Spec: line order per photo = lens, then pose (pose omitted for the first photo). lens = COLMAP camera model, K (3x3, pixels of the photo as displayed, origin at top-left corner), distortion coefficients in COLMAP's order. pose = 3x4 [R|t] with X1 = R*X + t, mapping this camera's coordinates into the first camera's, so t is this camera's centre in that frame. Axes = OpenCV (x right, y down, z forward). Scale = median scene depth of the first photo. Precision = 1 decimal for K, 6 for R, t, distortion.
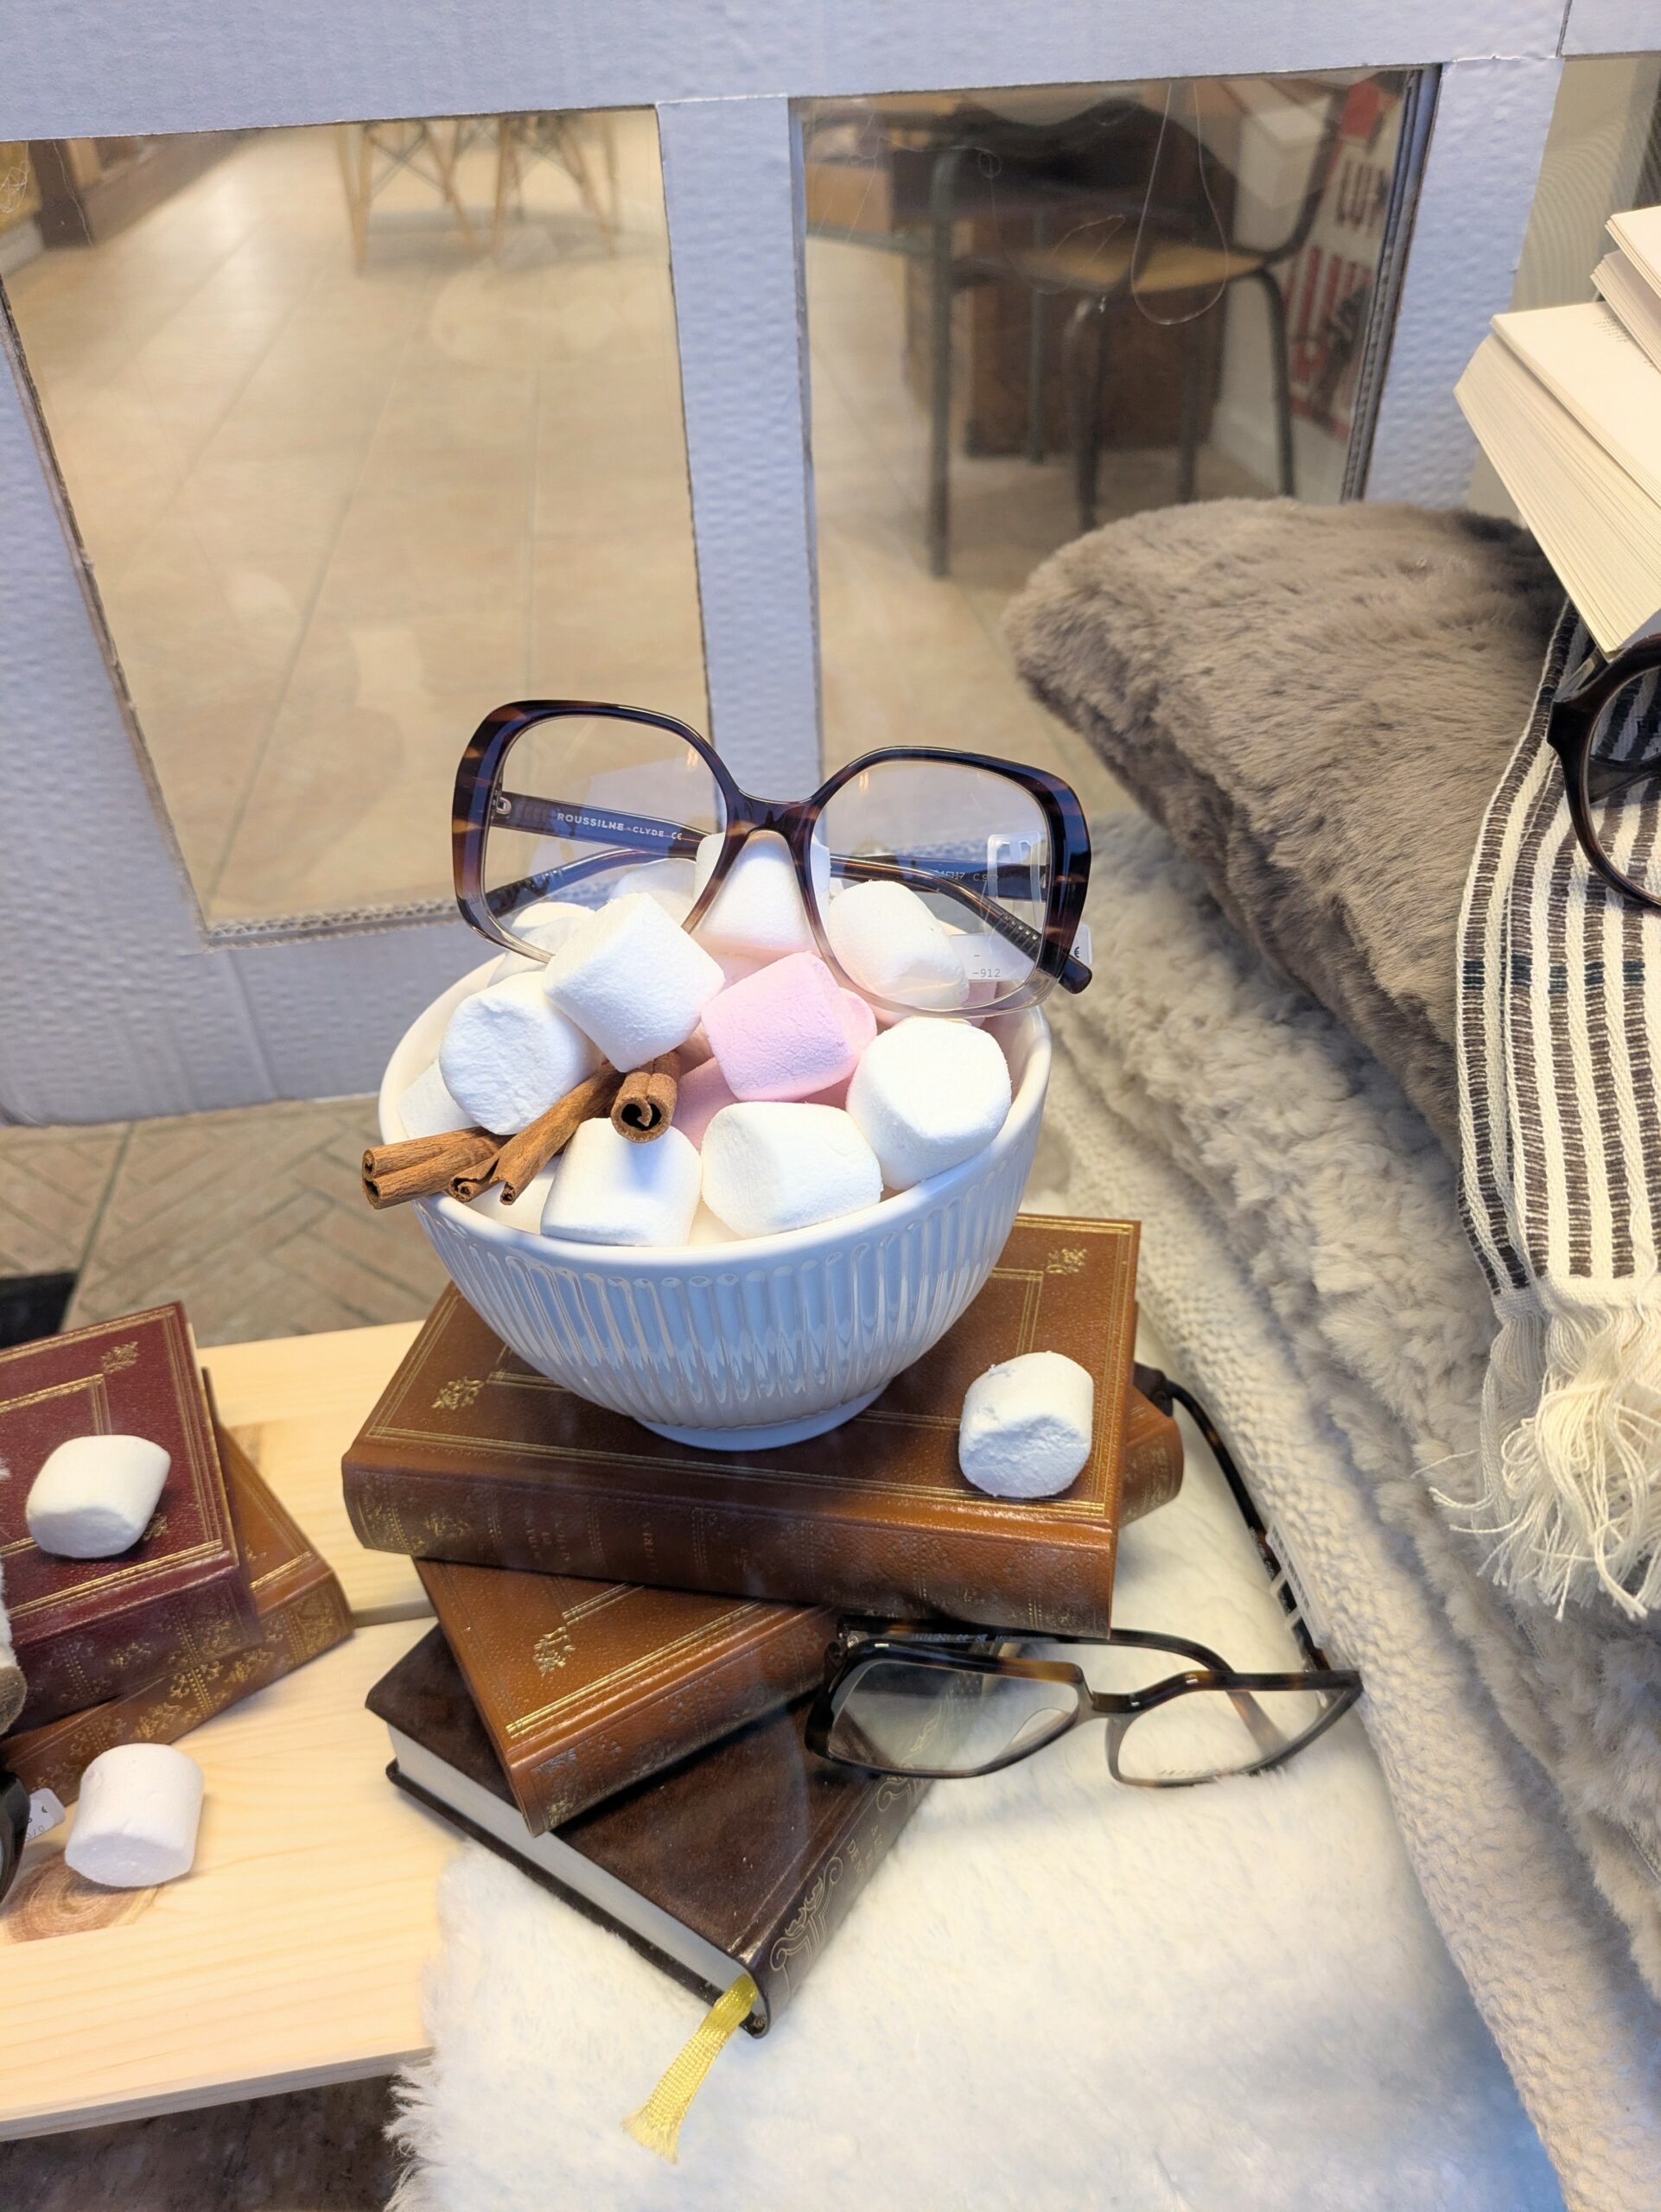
lens RADIAL K [[1706.3, 0, 836.8], [0, 1706.3, 1100.6], [0, 0, 1]] dist [-0.005020, 0.016769]
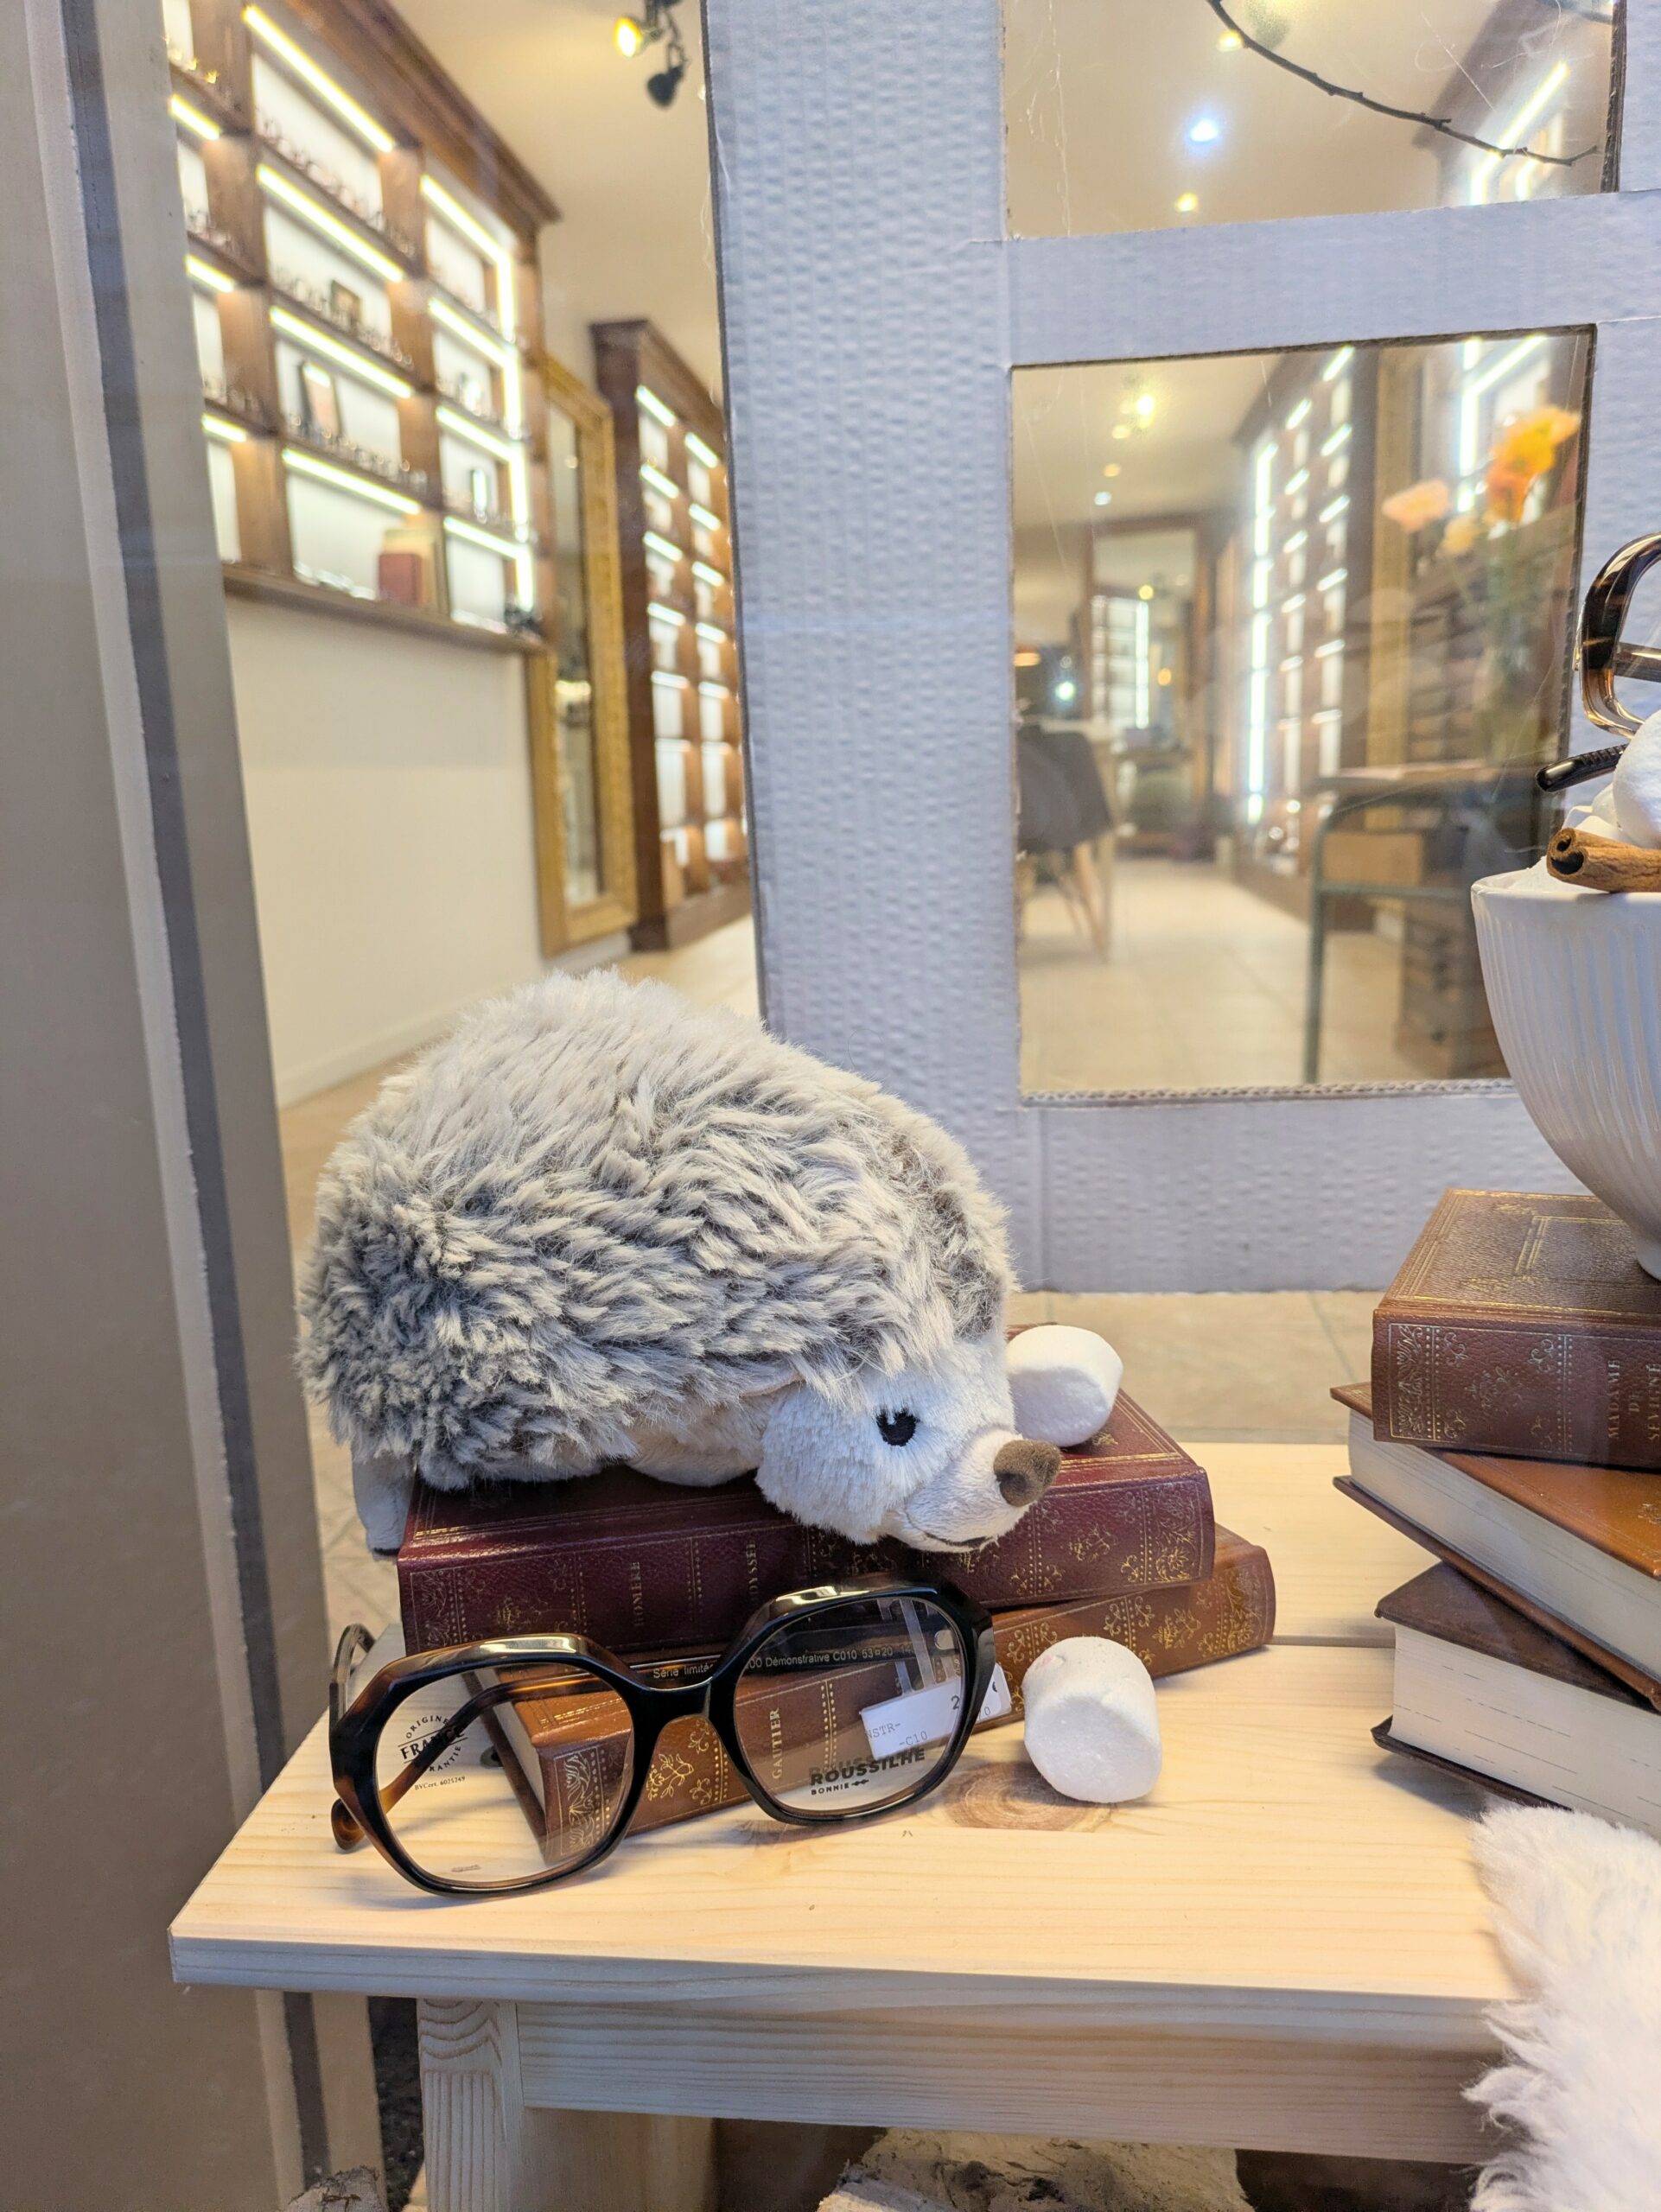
lens RADIAL K [[1655.8, 0, 809.1], [0, 1655.8, 1143.0], [0, 0, 1]] dist [0.055959, -0.054098]
pose [[0.964868, 0.050458, -0.257844, -0.272608], [-0.143580, 0.923144, -0.356636, 0.375048], [0.220032, 0.381128, 0.897957, 0.064932]]
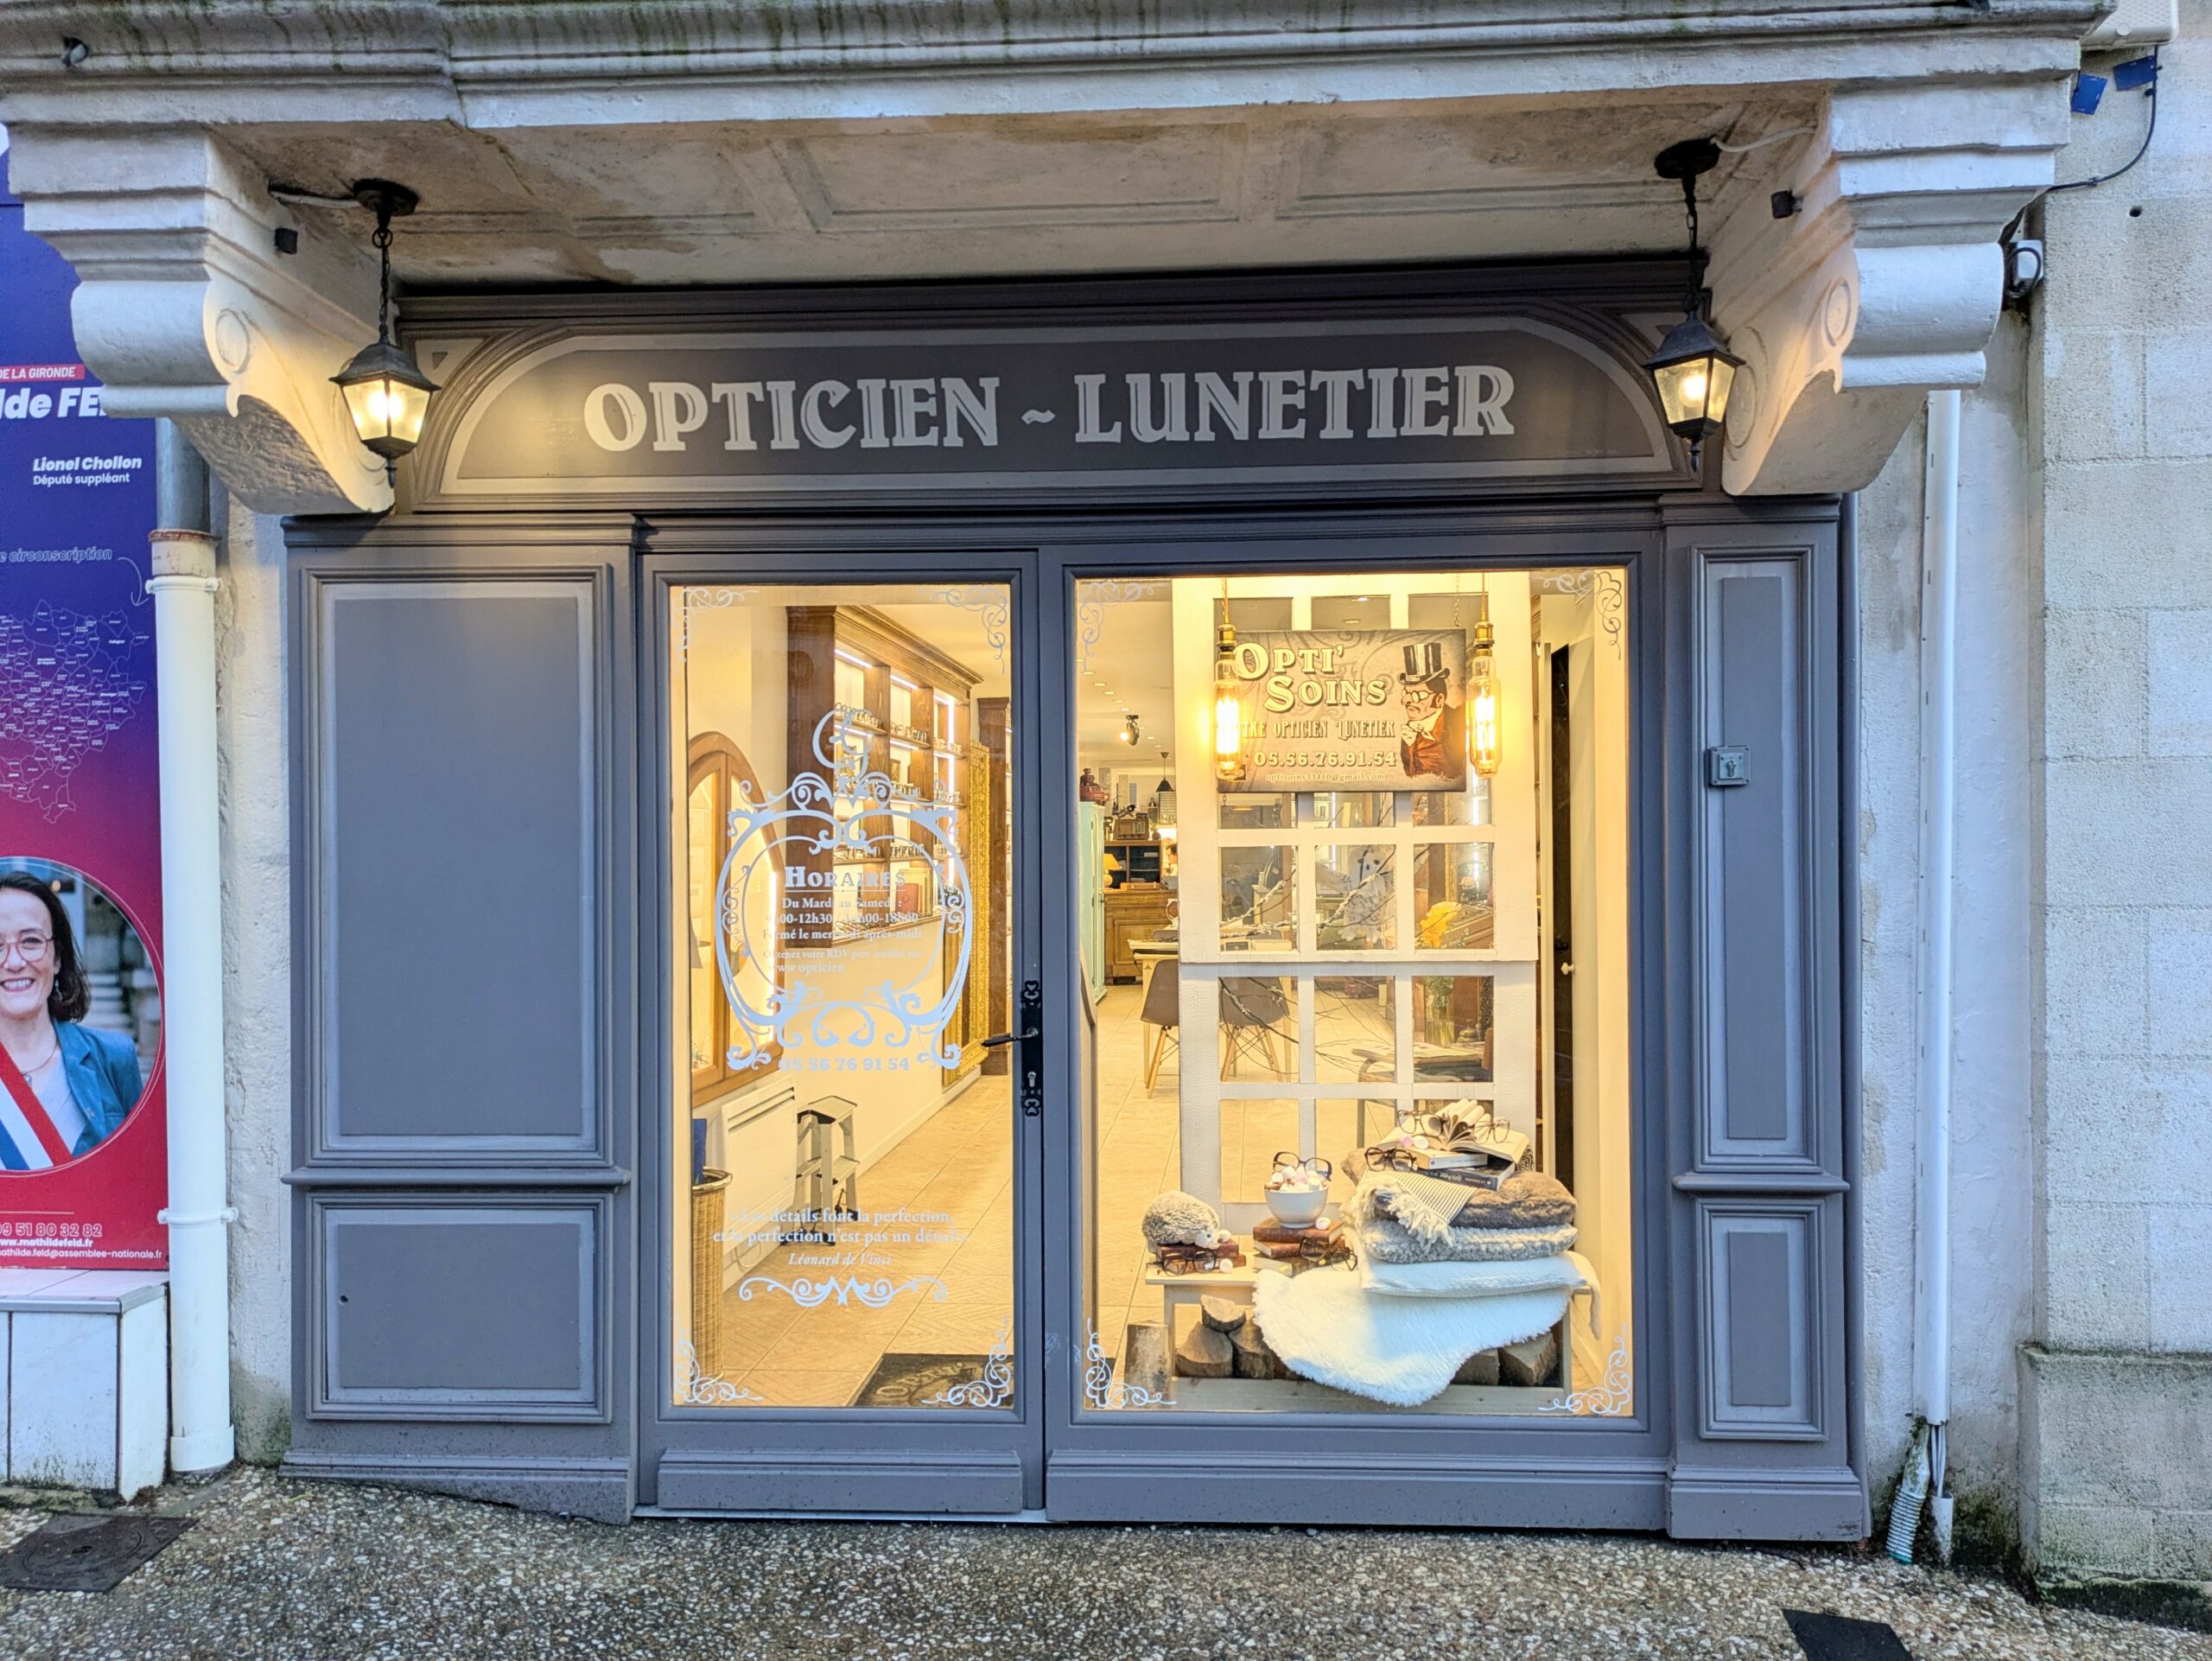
lens RADIAL K [[1655.8, 0, 1094.9], [0, 1655.8, 845.4], [0, 0, 1]] dist [0.055959, -0.054098]
pose [[0.972260, 0.023071, -0.232762, 0.740177], [-0.151114, 0.821526, -0.549781, 2.843300], [0.178536, 0.569704, 0.802223, -6.034480]]
